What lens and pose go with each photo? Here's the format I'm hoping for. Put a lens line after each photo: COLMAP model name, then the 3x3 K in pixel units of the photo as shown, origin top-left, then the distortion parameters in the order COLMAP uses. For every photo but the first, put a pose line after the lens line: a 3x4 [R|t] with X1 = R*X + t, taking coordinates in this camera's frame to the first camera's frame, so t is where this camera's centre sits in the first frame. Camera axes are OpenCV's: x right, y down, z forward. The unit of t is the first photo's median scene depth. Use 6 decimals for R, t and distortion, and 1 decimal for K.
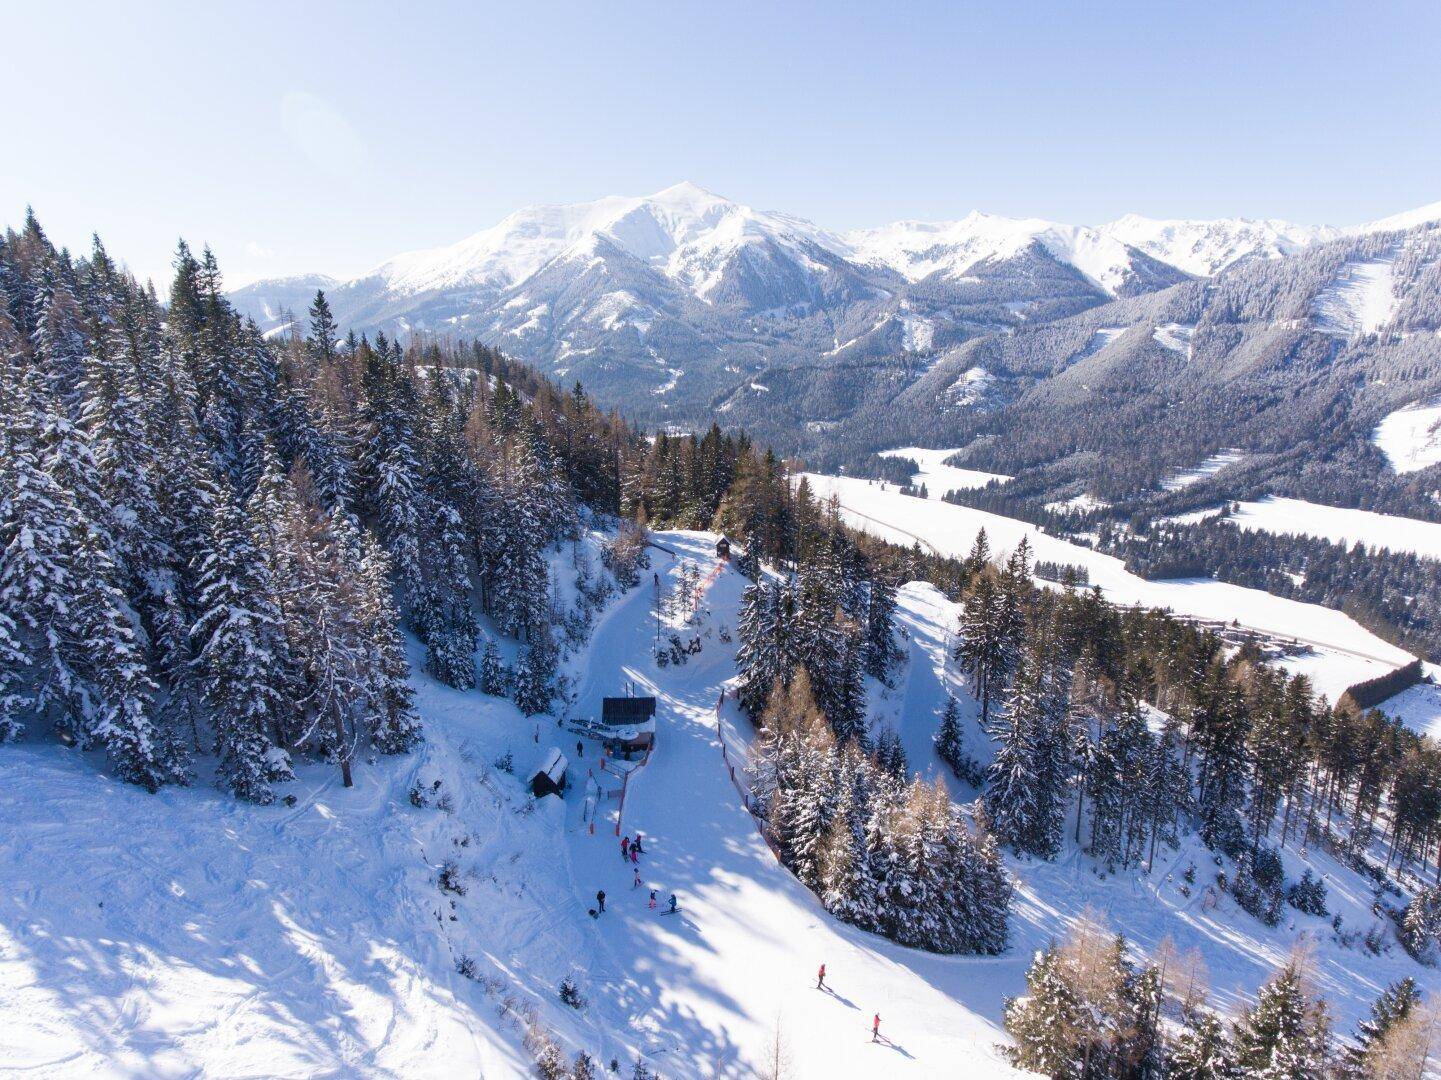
lens RADIAL K [[822.3, 0, 724.3], [0, 822.3, 540.0], [0, 0, 1]] dist [0.001862, -0.004133]
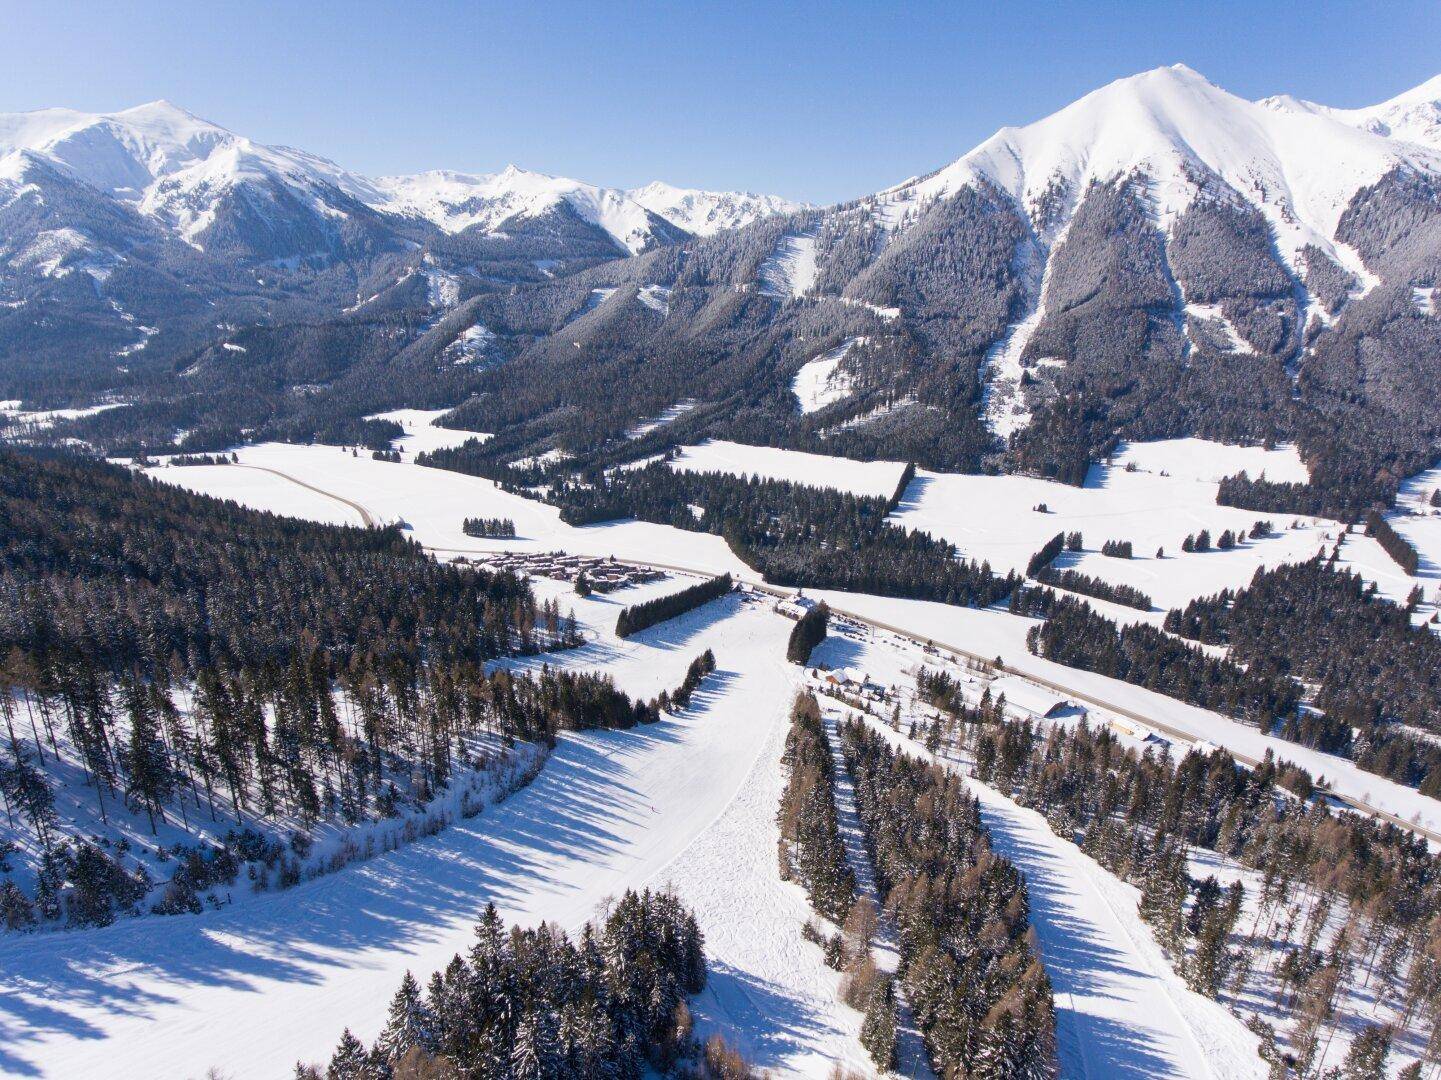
lens RADIAL K [[822.3, 0, 708.2], [0, 822.3, 540.9], [0, 0, 1]] dist [0.001862, -0.004133]
pose [[0.893006, -0.112242, 0.435824, 0.053333], [0.090280, 0.993393, 0.070853, 0.002139], [-0.440897, -0.023926, 0.897239, -0.011024]]
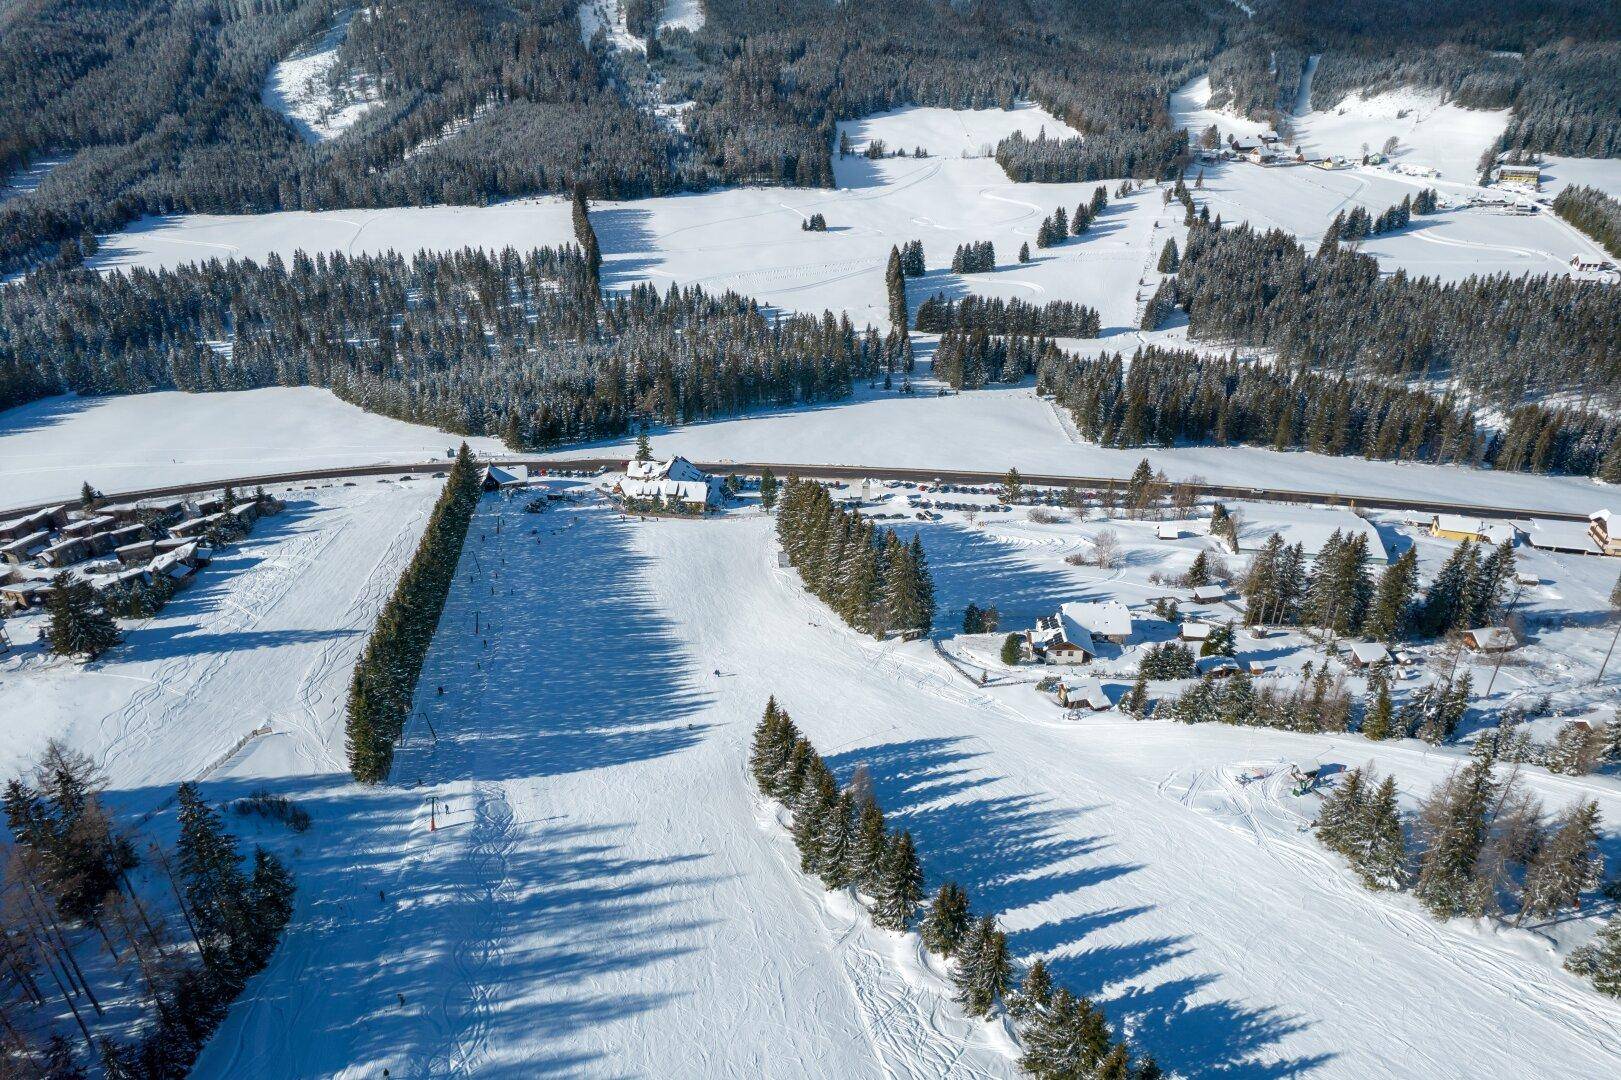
lens RADIAL K [[994.4, 0, 822.7], [0, 994.4, 532.1], [0, 0, 1]] dist [-0.025415, 0.007096]
pose [[0.423963, -0.424350, 0.800114, 0.079237], [0.238257, 0.904580, 0.353508, 0.006017], [-0.873779, 0.040758, 0.484613, 0.095059]]
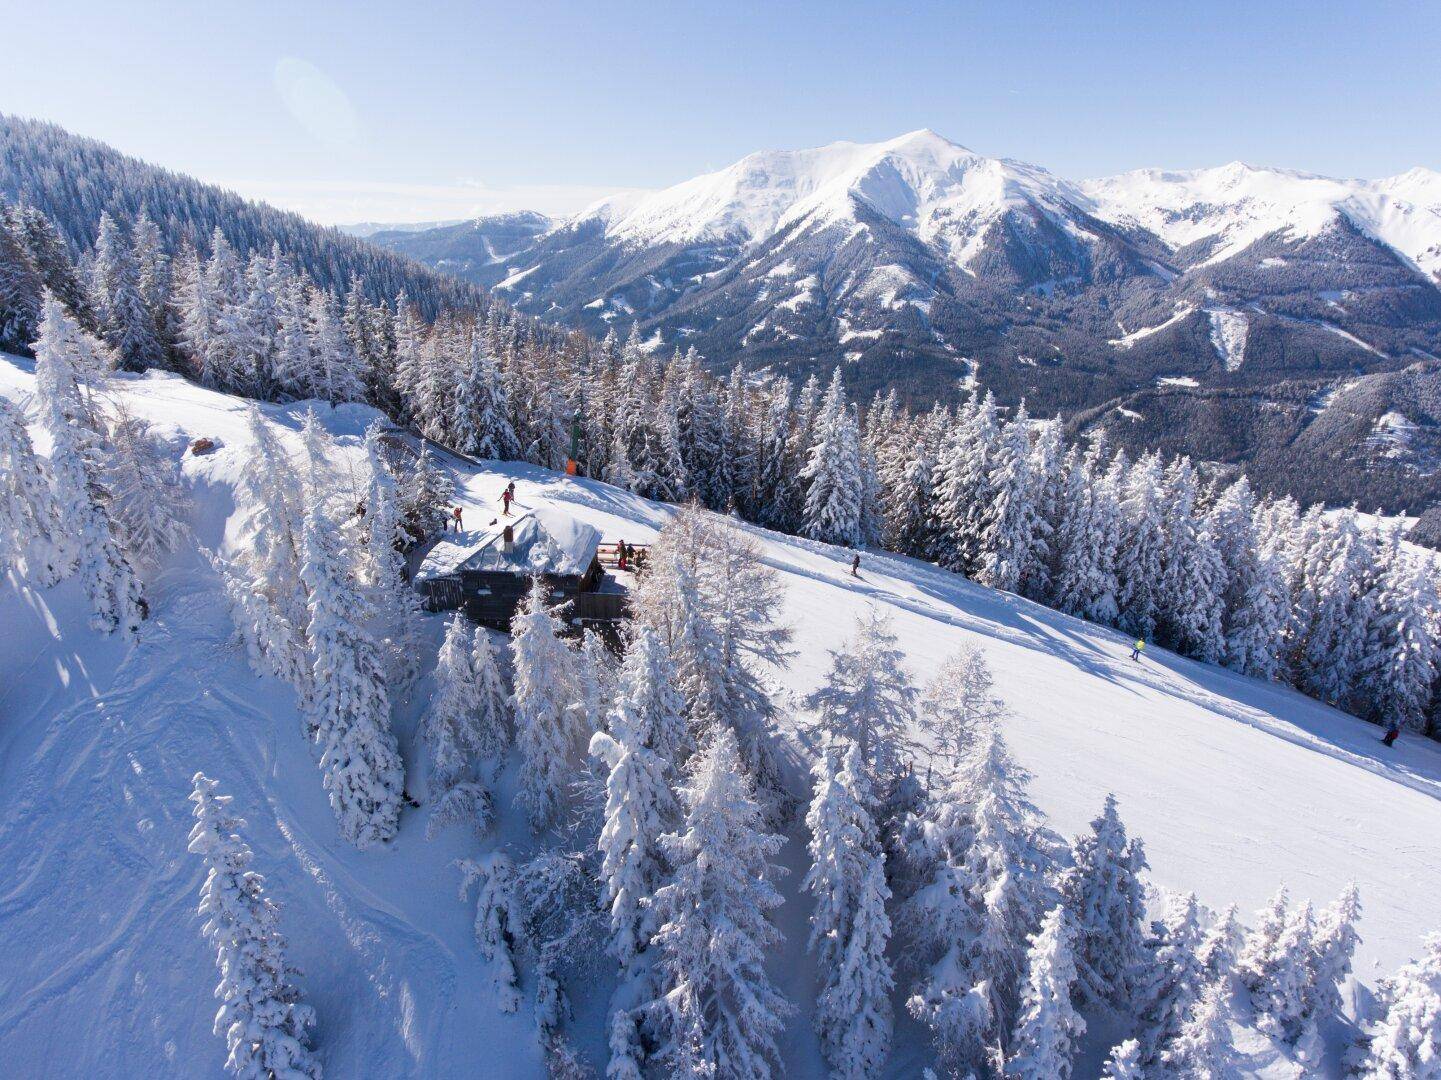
lens RADIAL K [[822.3, 0, 724.3], [0, 822.3, 539.7], [0, 0, 1]] dist [0.001862, -0.004133]
pose [[0.989043, 0.072961, -0.128339, -0.180765], [-0.060453, 0.993269, 0.098800, -0.062961], [0.134684, -0.089959, 0.986797, -0.026116]]
